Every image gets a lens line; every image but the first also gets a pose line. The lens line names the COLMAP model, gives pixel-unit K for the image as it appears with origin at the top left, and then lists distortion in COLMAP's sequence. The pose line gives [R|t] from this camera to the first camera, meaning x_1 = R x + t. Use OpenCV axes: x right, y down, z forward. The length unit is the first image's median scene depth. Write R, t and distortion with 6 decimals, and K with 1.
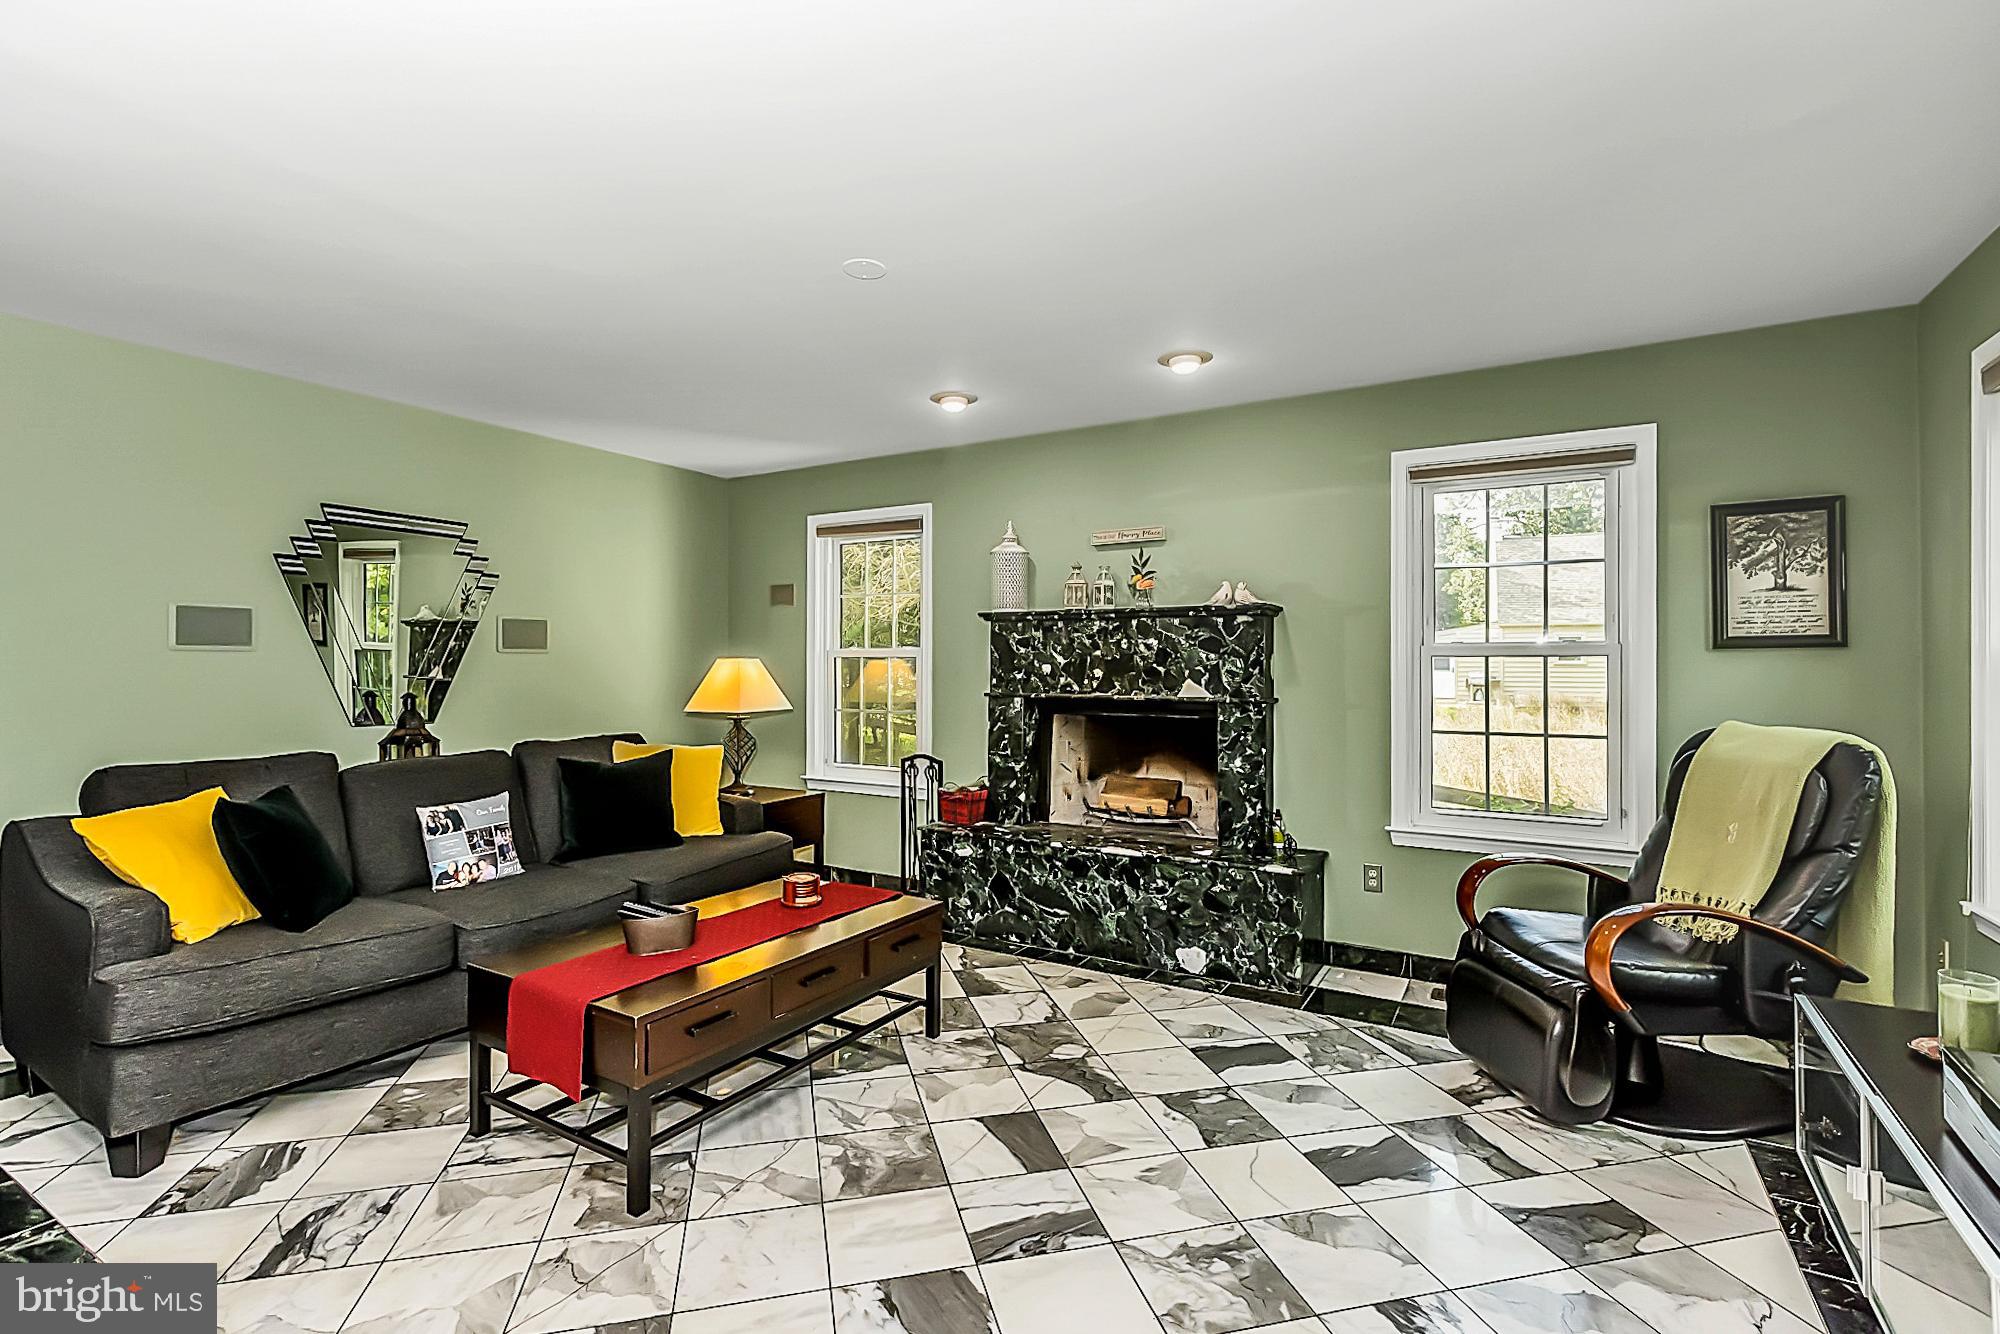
lens RADIAL K [[911.3, 0, 1006.0], [0, 911.3, 656.4], [0, 0, 1]] dist [0.001874, -0.000983]
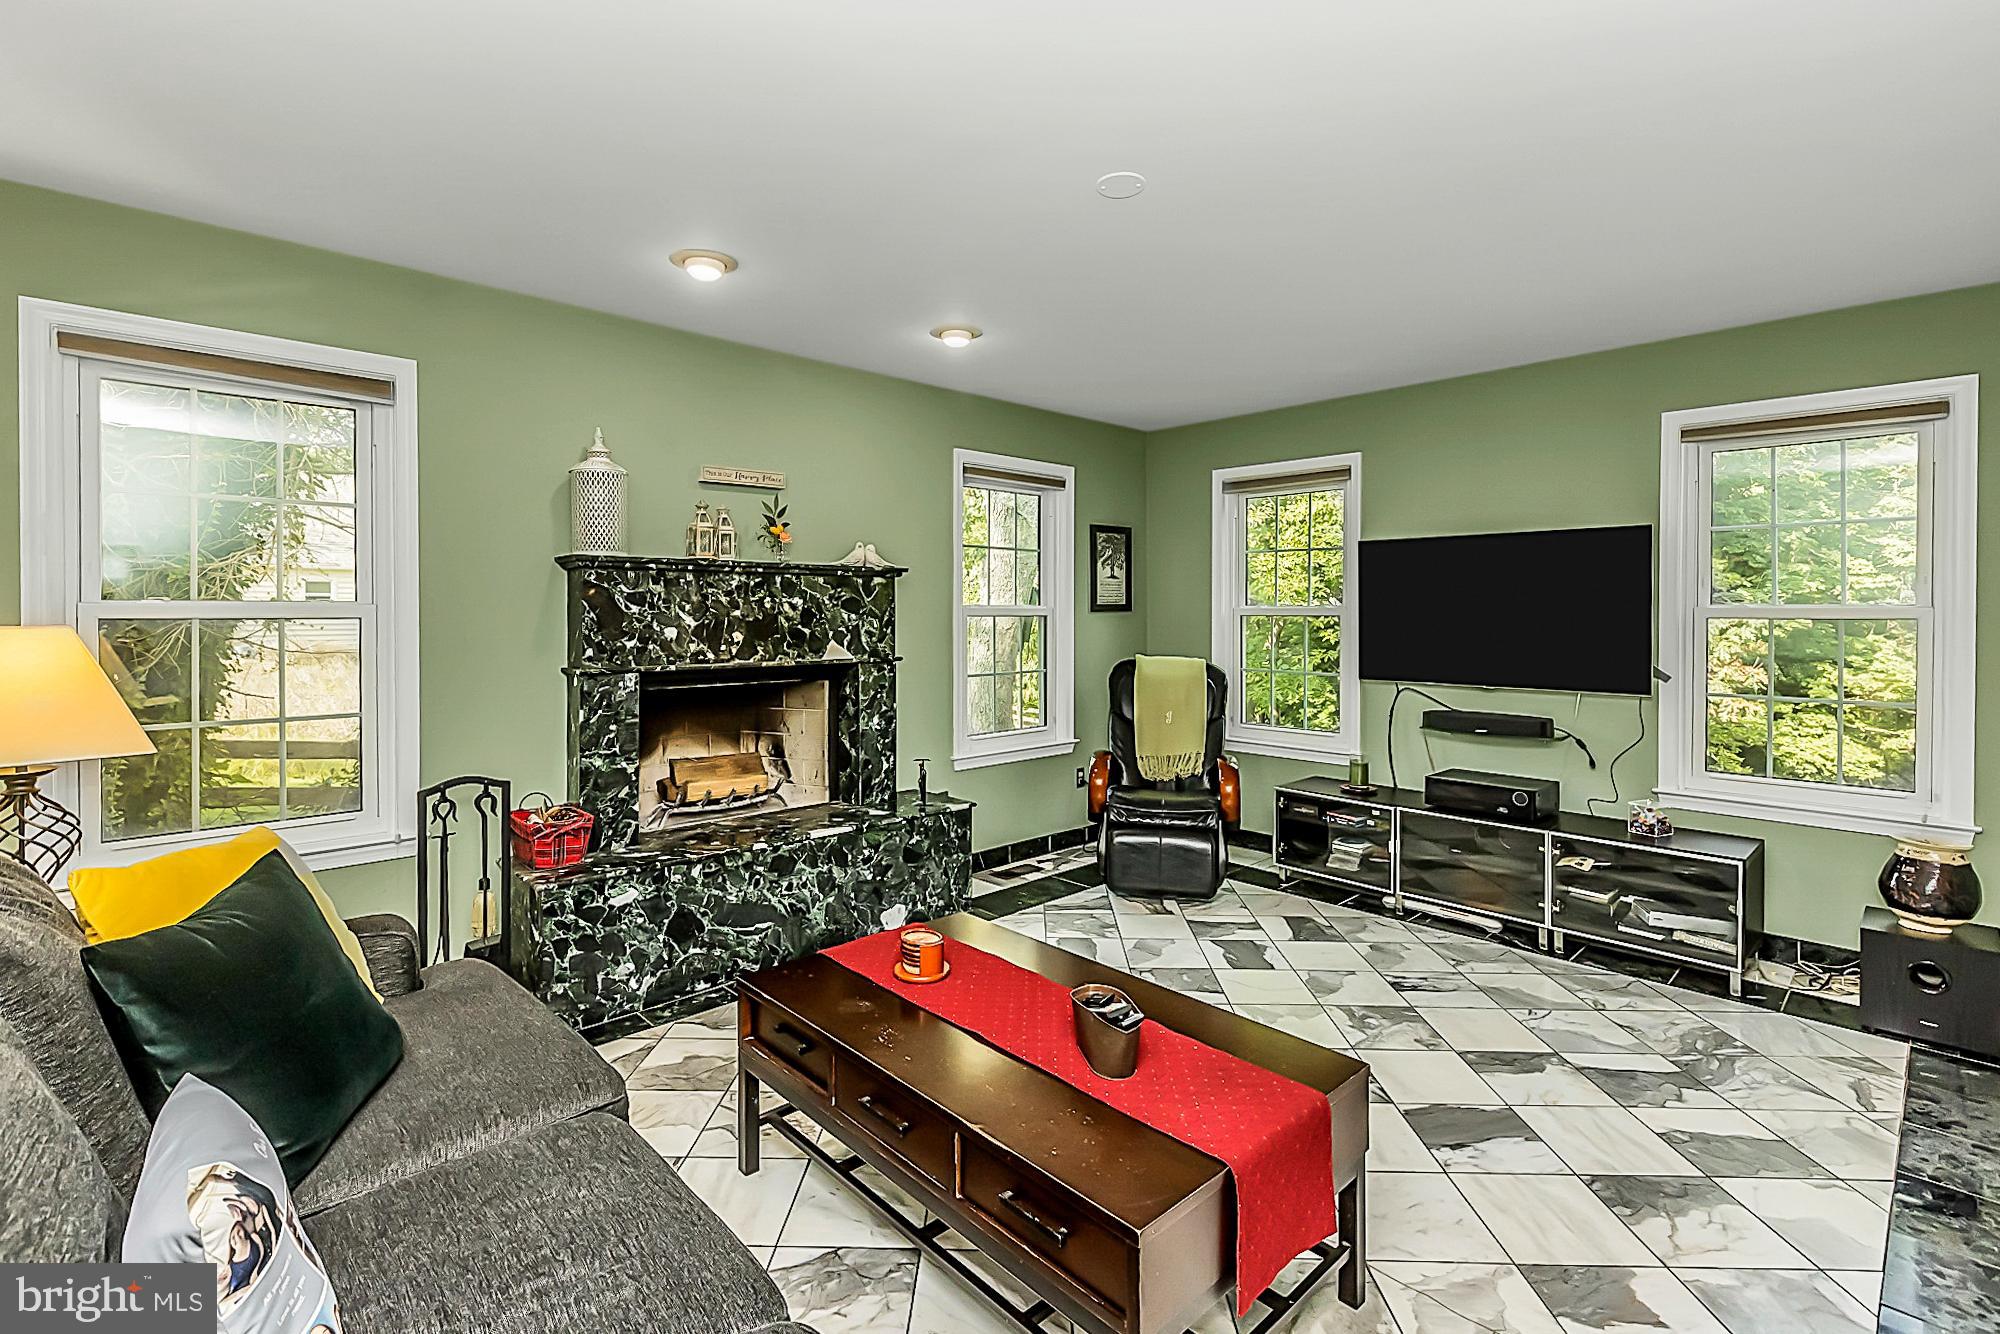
lens RADIAL K [[911.3, 0, 983.6], [0, 911.3, 620.9], [0, 0, 1]] dist [0.001874, -0.000983]
pose [[0.283668, -0.008812, 0.958882, -0.674196], [-0.004553, 0.999934, 0.010536, -0.006660], [-0.958912, -0.007354, 0.283609, 0.572833]]
